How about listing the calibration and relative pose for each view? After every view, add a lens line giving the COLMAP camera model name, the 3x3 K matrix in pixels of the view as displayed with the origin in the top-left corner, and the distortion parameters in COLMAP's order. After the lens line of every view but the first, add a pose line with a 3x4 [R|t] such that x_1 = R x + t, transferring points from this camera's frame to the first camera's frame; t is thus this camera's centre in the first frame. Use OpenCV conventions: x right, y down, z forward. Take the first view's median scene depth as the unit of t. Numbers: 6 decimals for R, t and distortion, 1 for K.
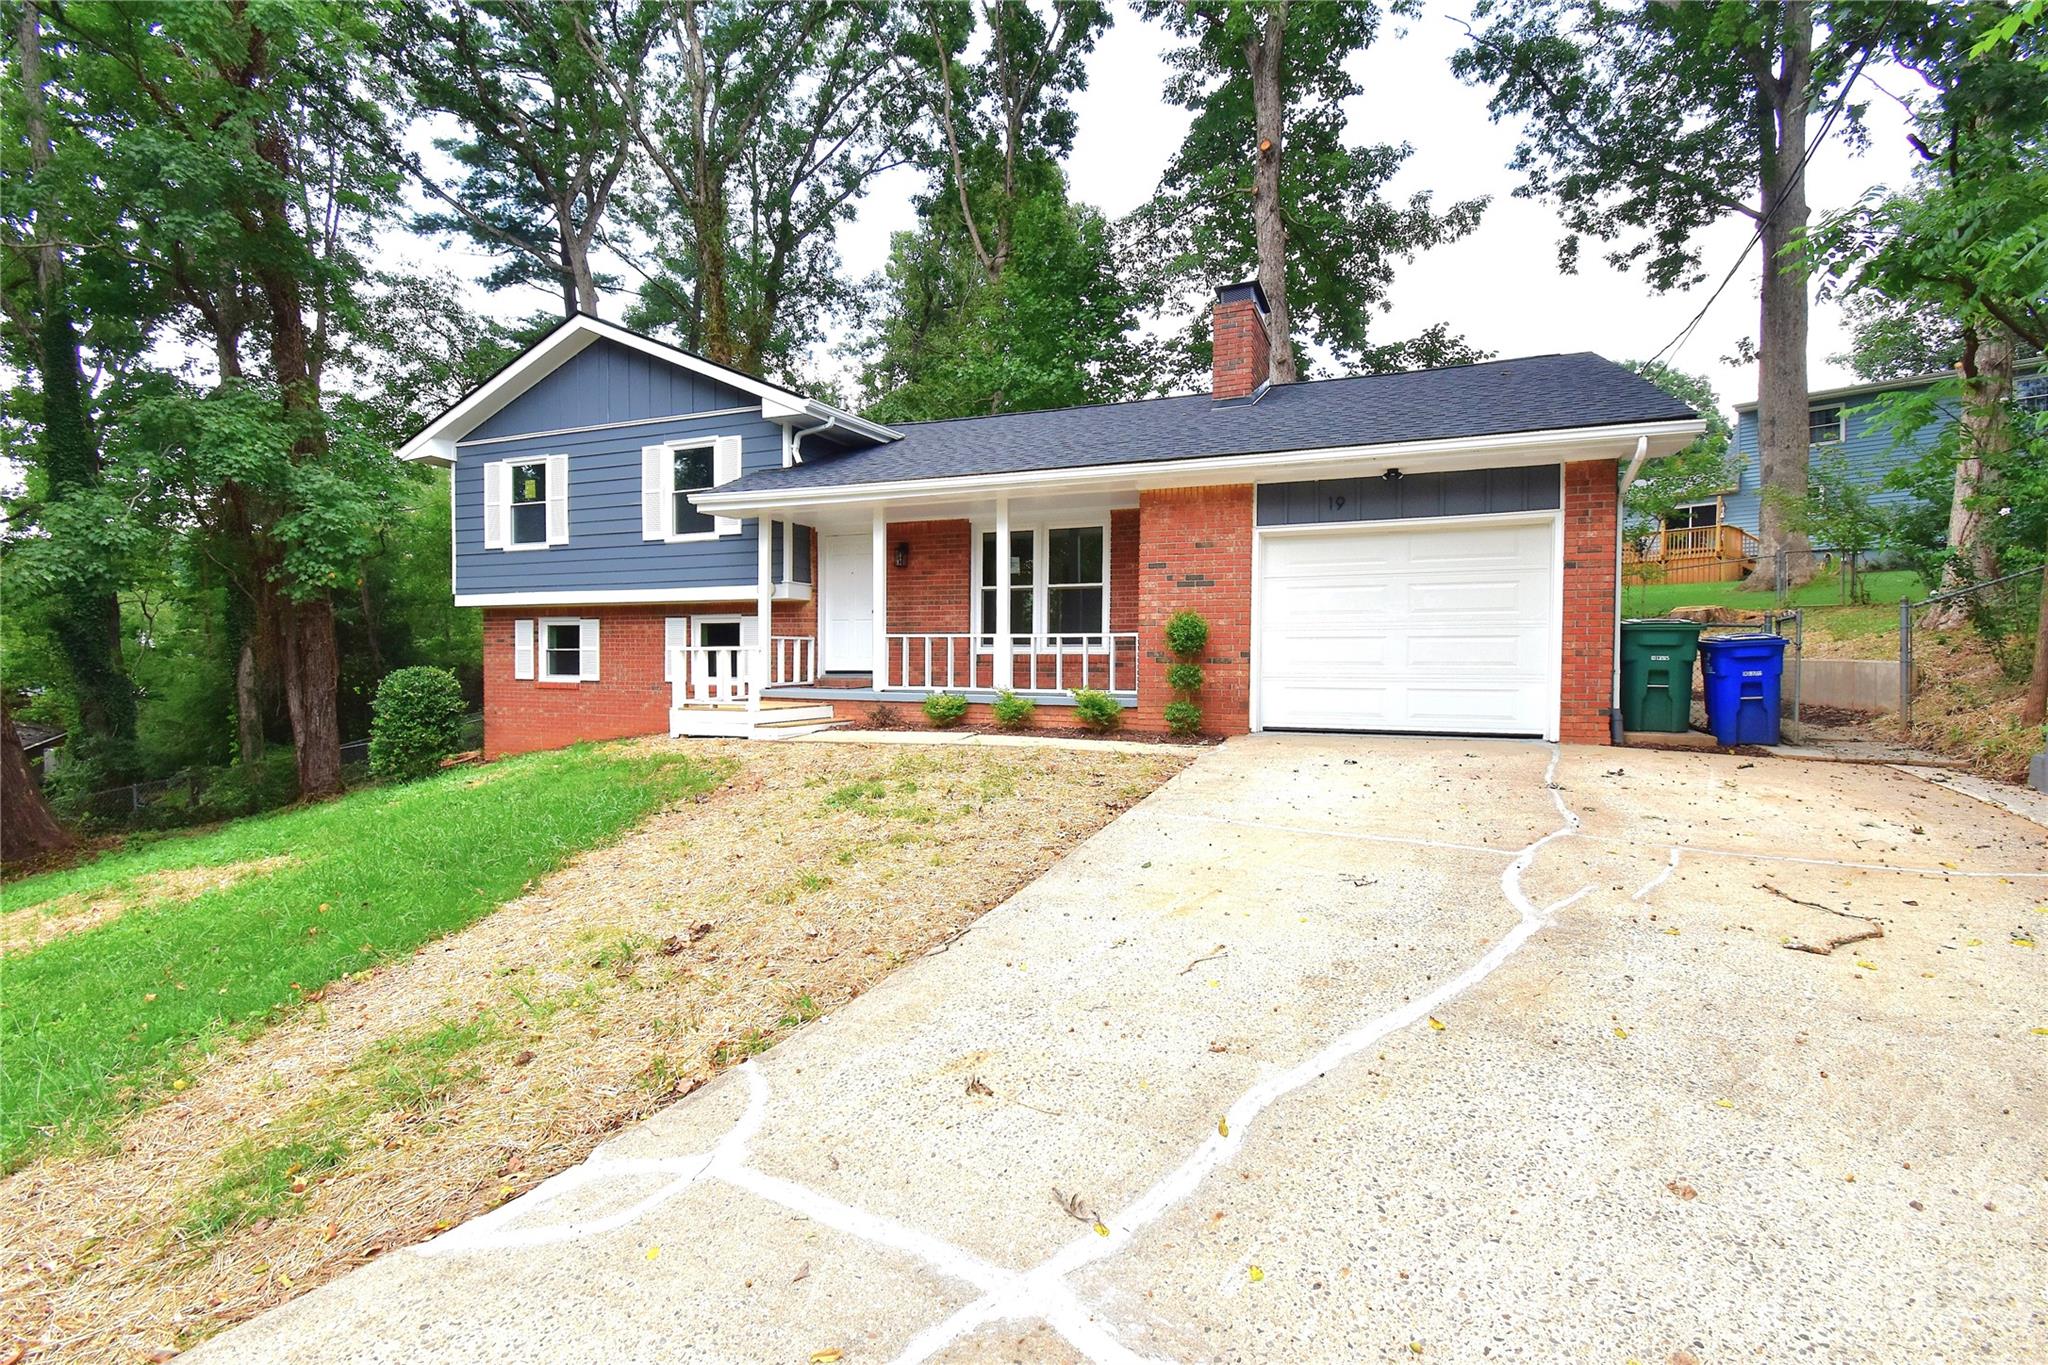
lens RADIAL K [[958.9, 0, 1012.5], [0, 958.9, 680.2], [0, 0, 1]] dist [0.018081, -0.023484]
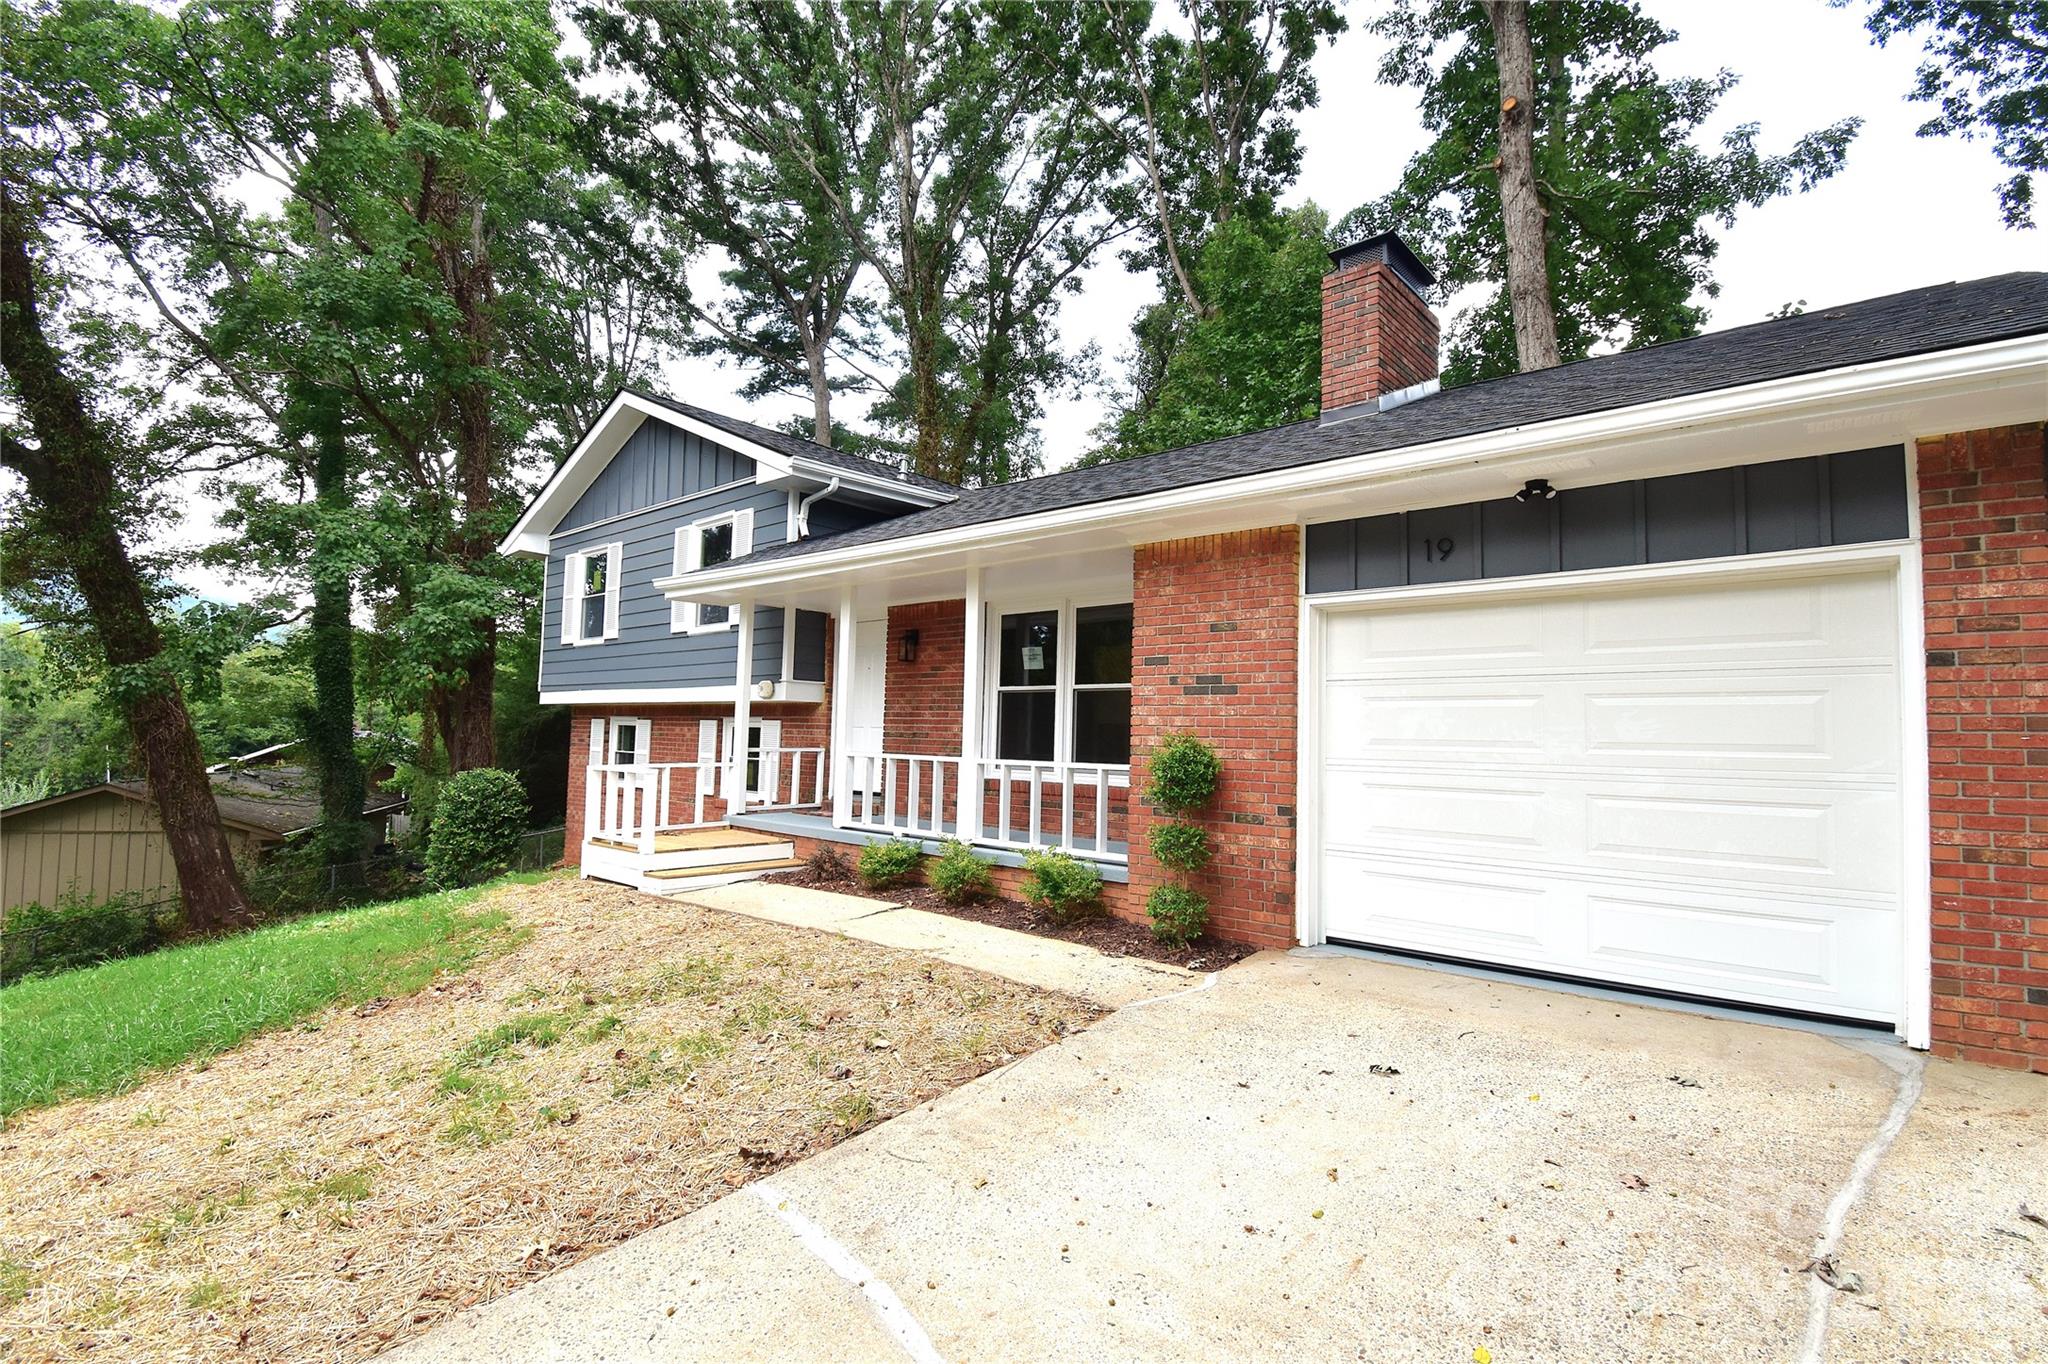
lens RADIAL K [[958.9, 0, 1012.5], [0, 958.9, 679.7], [0, 0, 1]] dist [0.018081, -0.023484]
pose [[0.946544, -0.002665, -0.322564, 0.132230], [-0.024580, 0.996463, -0.080361, -0.026739], [0.321637, 0.083994, 0.943130, 0.185314]]
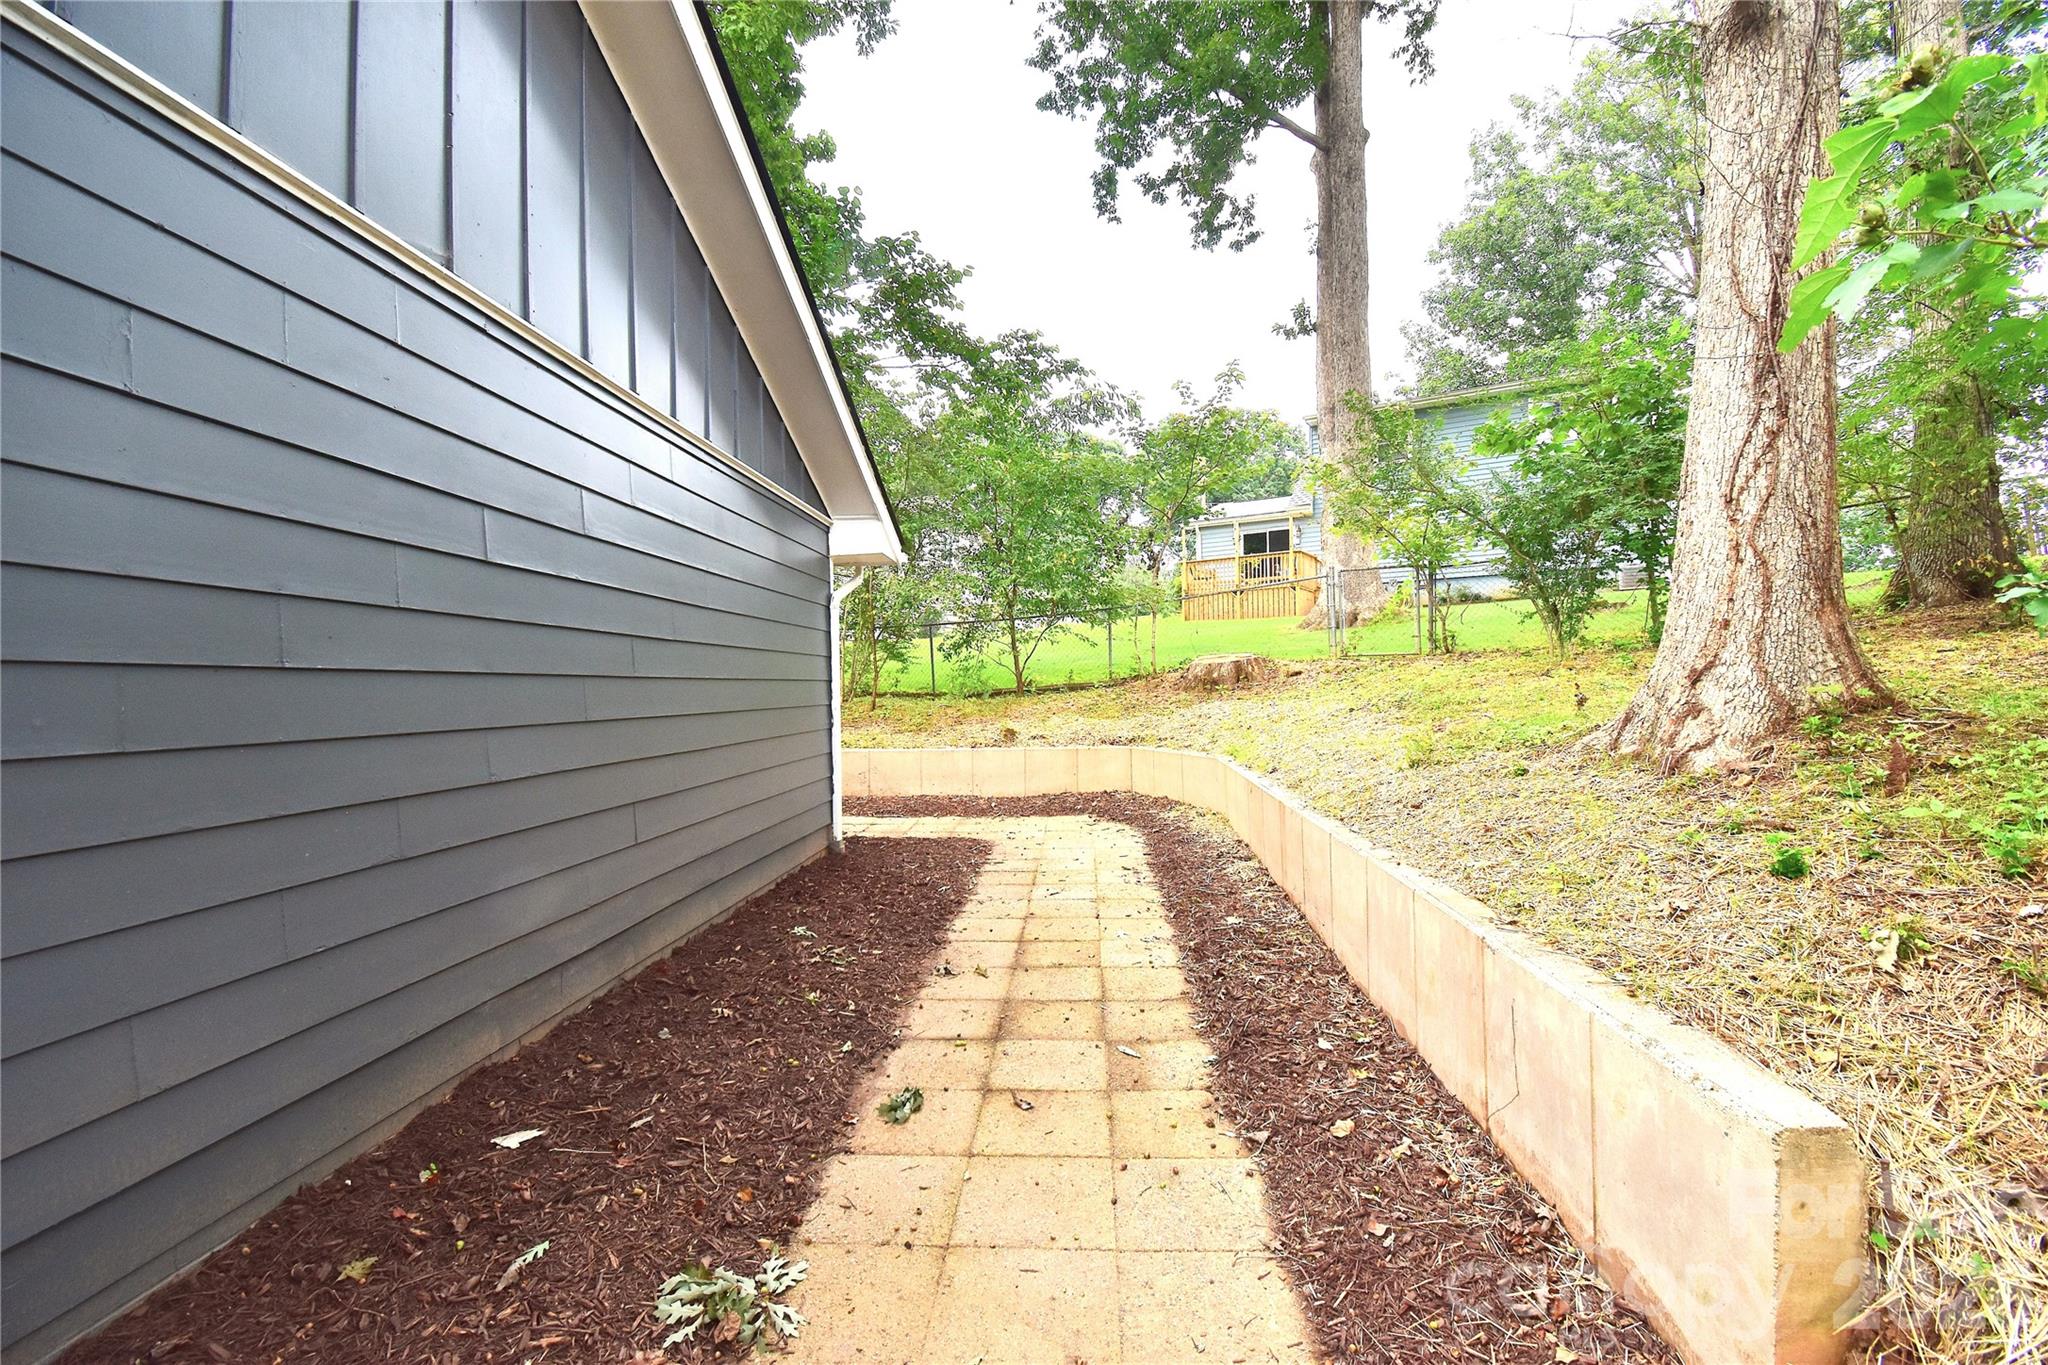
lens RADIAL K [[920.1, 0, 1024.0], [0, 920.1, 682.5], [0, 0, 1]] dist [0.025078, -0.019224]
pose [[0.950809, -0.017083, 0.309306, 0.358059], [0.025650, 0.999391, -0.023653, -0.042884], [-0.308713, 0.030423, 0.950668, 0.418791]]
